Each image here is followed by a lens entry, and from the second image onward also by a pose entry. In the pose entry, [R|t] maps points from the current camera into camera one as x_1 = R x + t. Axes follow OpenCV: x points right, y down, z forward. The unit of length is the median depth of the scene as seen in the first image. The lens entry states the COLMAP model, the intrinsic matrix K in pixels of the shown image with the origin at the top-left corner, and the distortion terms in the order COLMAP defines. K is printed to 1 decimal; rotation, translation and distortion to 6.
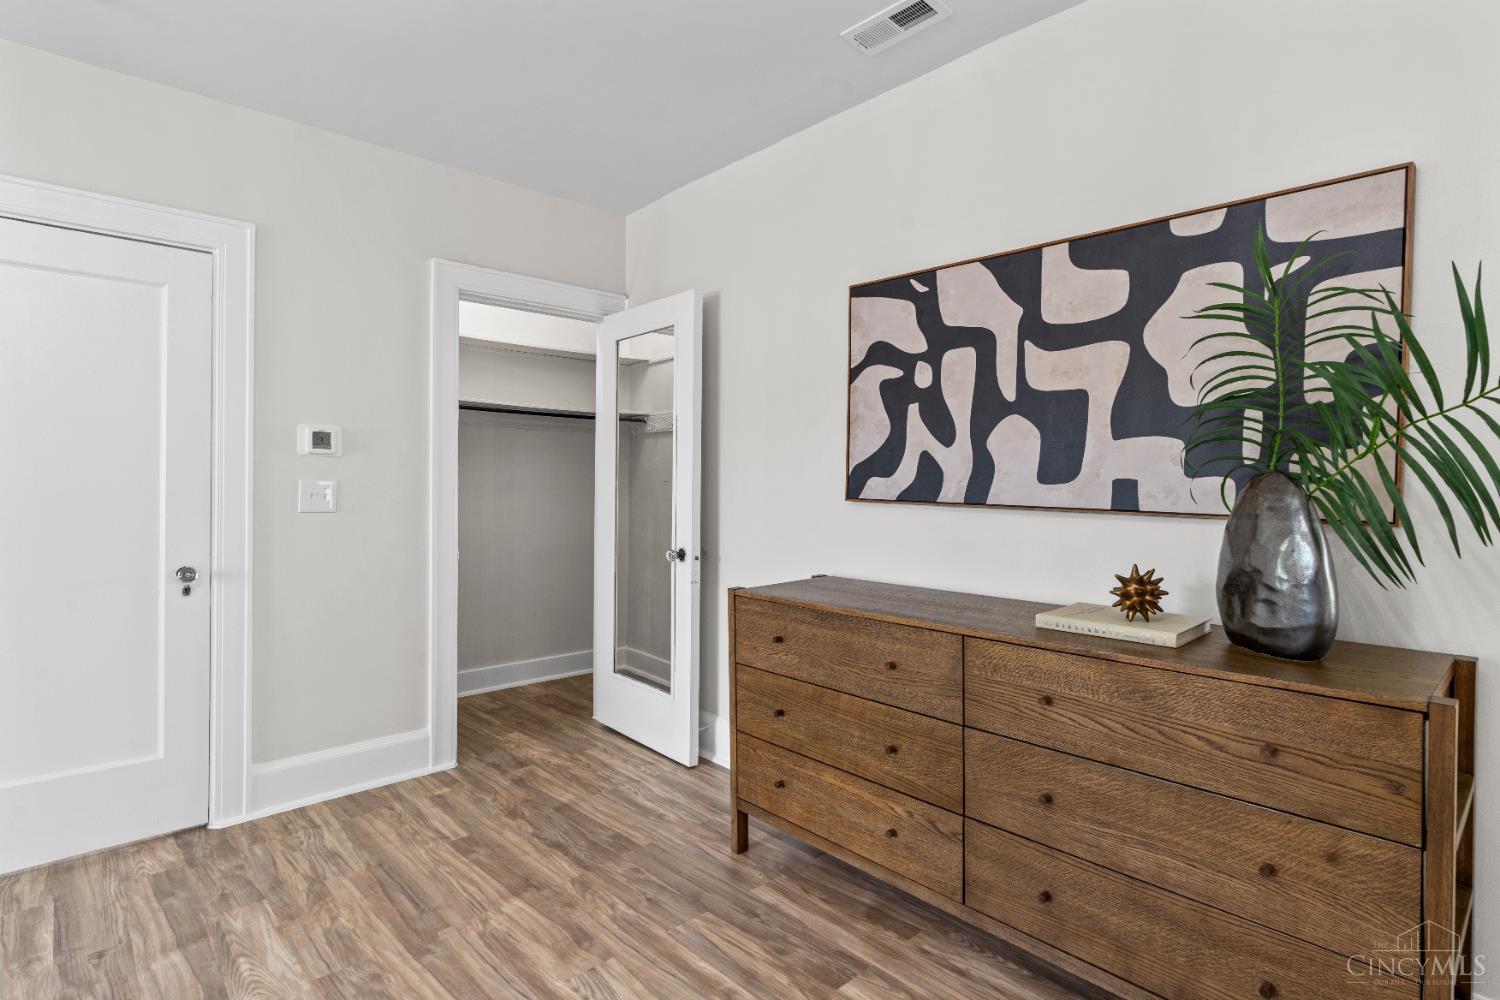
lens RADIAL K [[747.6, 0, 758.0], [0, 747.6, 493.3], [0, 0, 1]] dist [-0.007081, 0.001417]
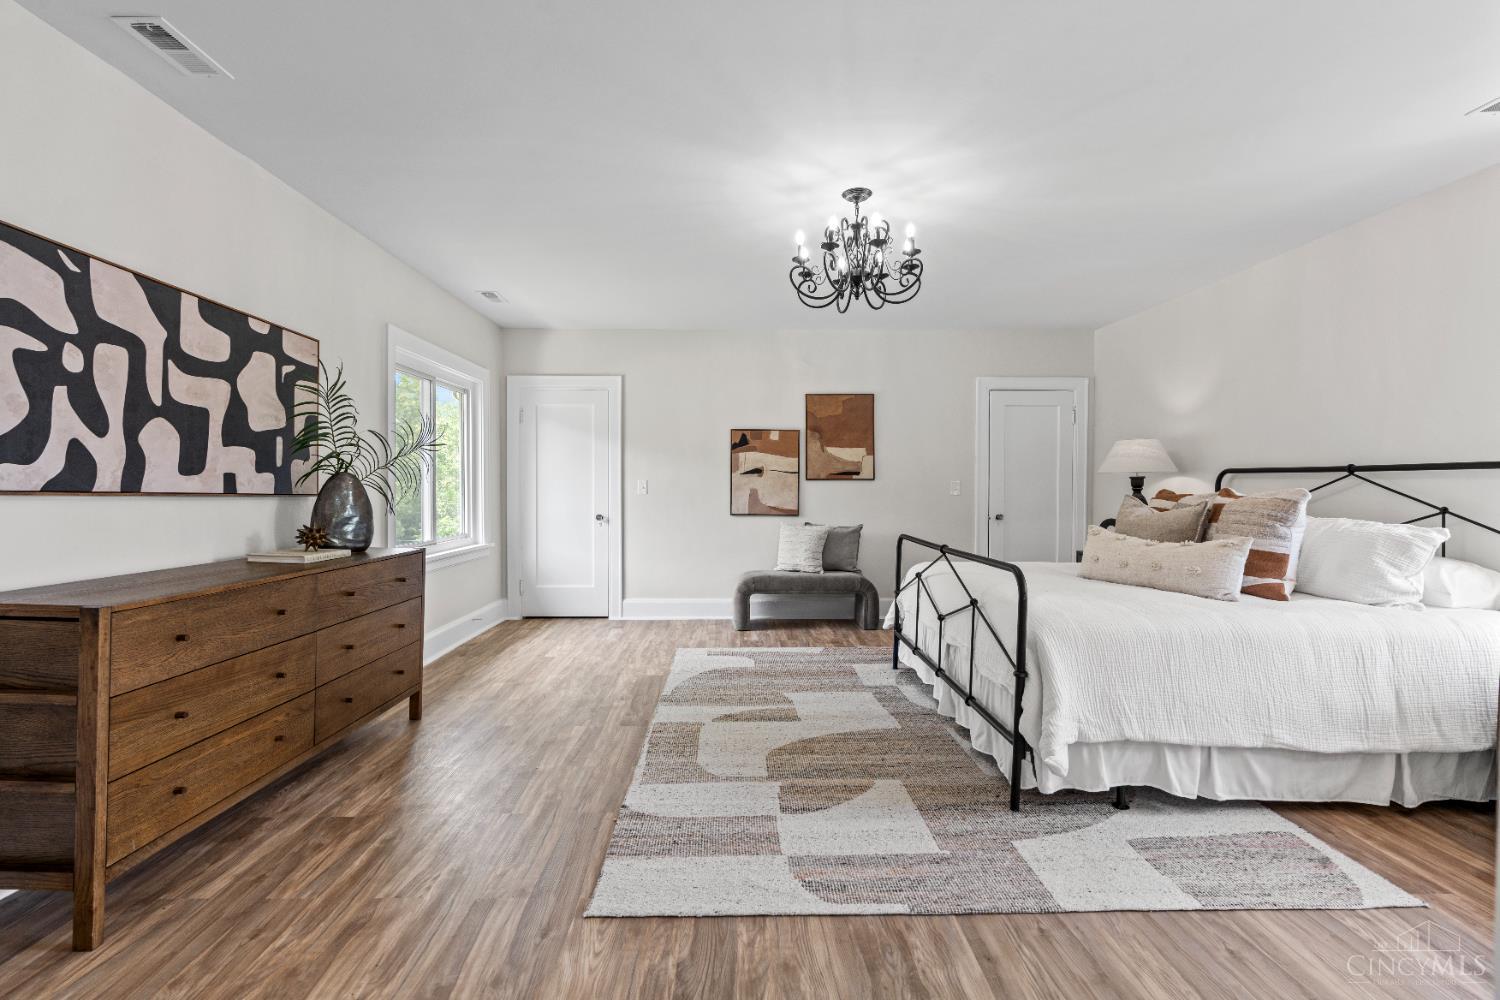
lens RADIAL K [[680.0, 0, 748.2], [0, 680.0, 498.1], [0, 0, 1]] dist [-0.005873, 0.001937]
pose [[-0.735276, -0.023333, 0.677366, -1.124016], [-0.007166, 0.999619, 0.026654, -0.011104], [-0.677729, 0.014744, -0.735164, 1.186502]]
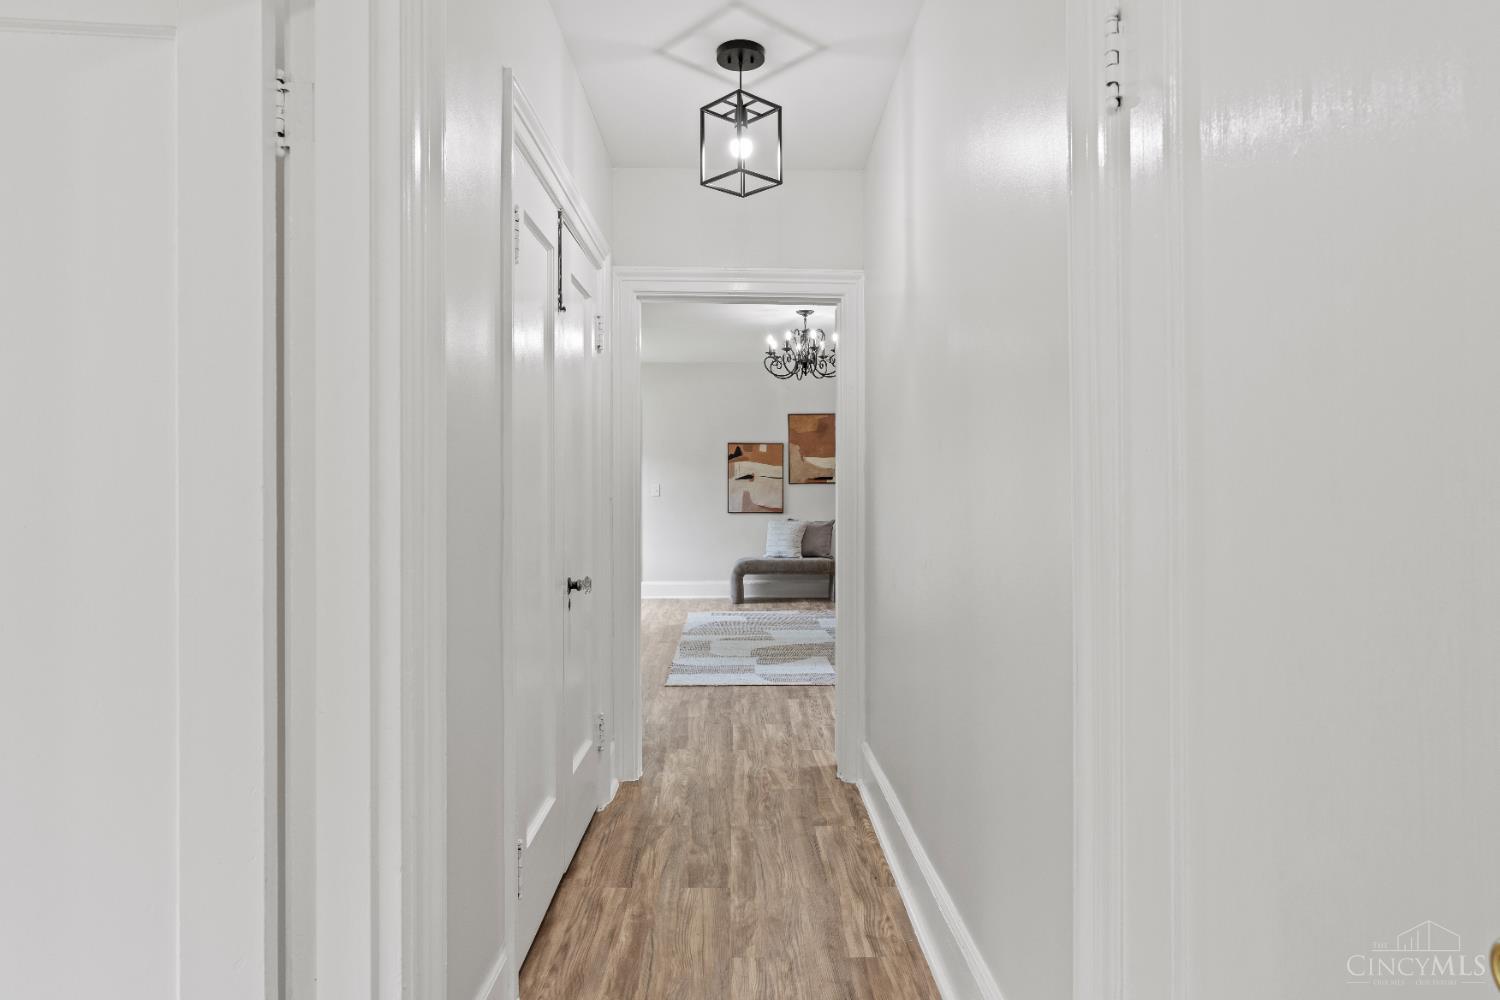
lens RADIAL K [[874.4, 0, 752.5], [0, 874.4, 489.9], [0, 0, 1]] dist [0.002352, 0.001689]
pose [[-0.739328, -0.011070, 0.673255, -2.220755], [-0.002642, 0.999905, 0.013539, -0.041150], [-0.673341, 0.008231, -0.739286, 2.336777]]
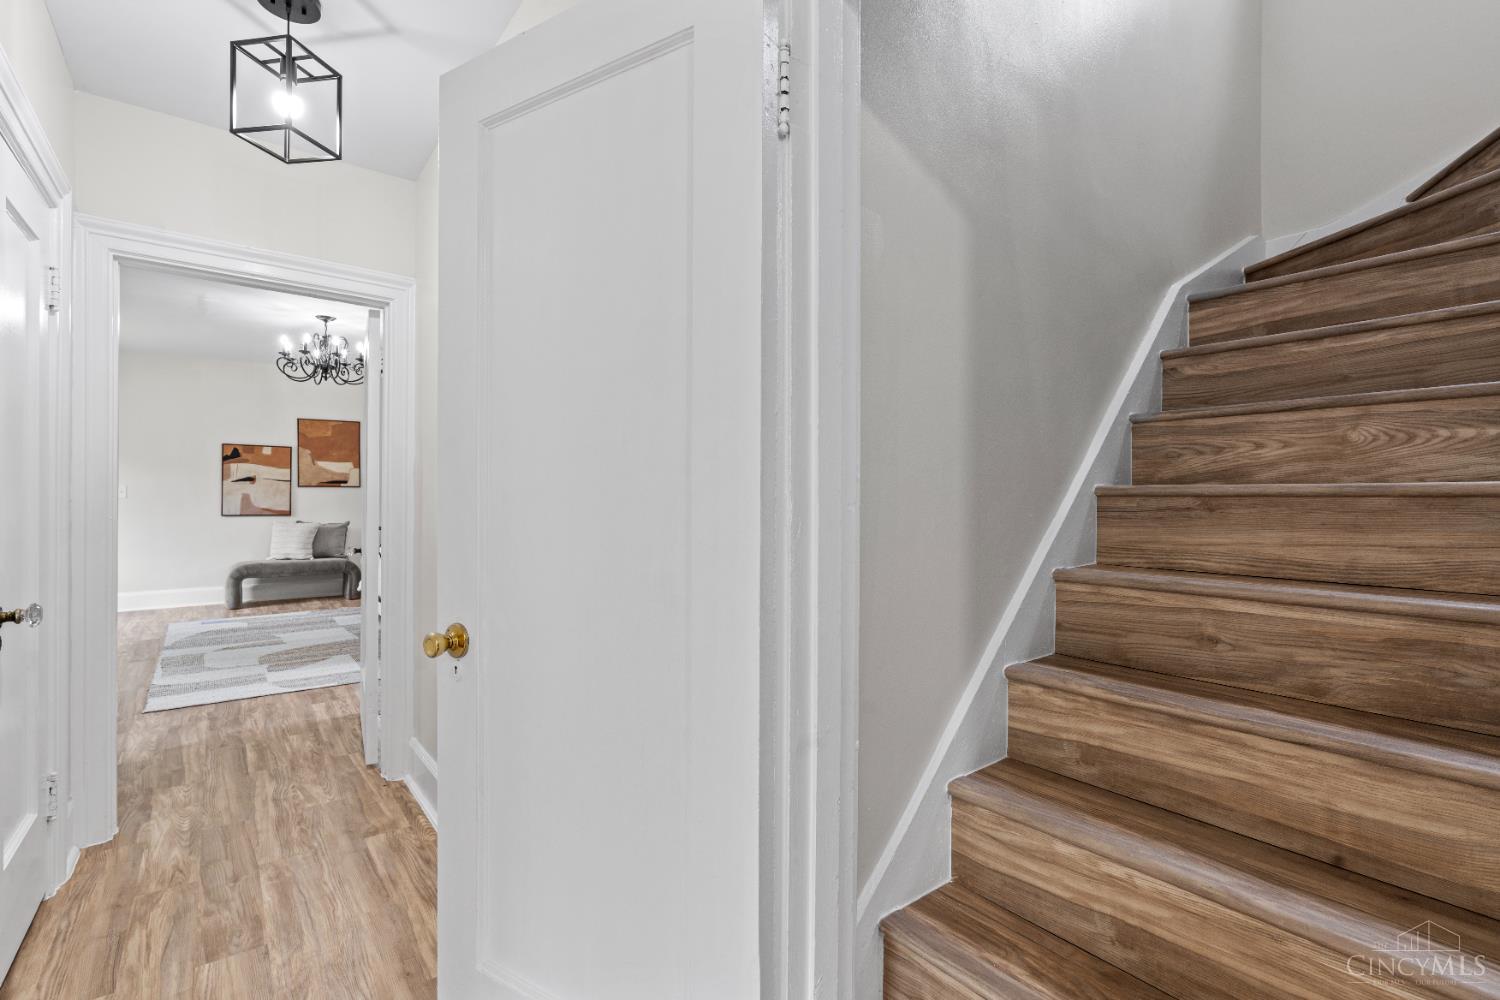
lens RADIAL K [[680.0, 0, 755.7], [0, 680.0, 497.0], [0, 0, 1]] dist [-0.005873, 0.001937]
pose [[-0.996126, -0.018613, 0.085941, -2.038050], [-0.017878, 0.999797, 0.009319, -0.035164], [-0.086096, 0.007746, -0.996257, 2.229795]]
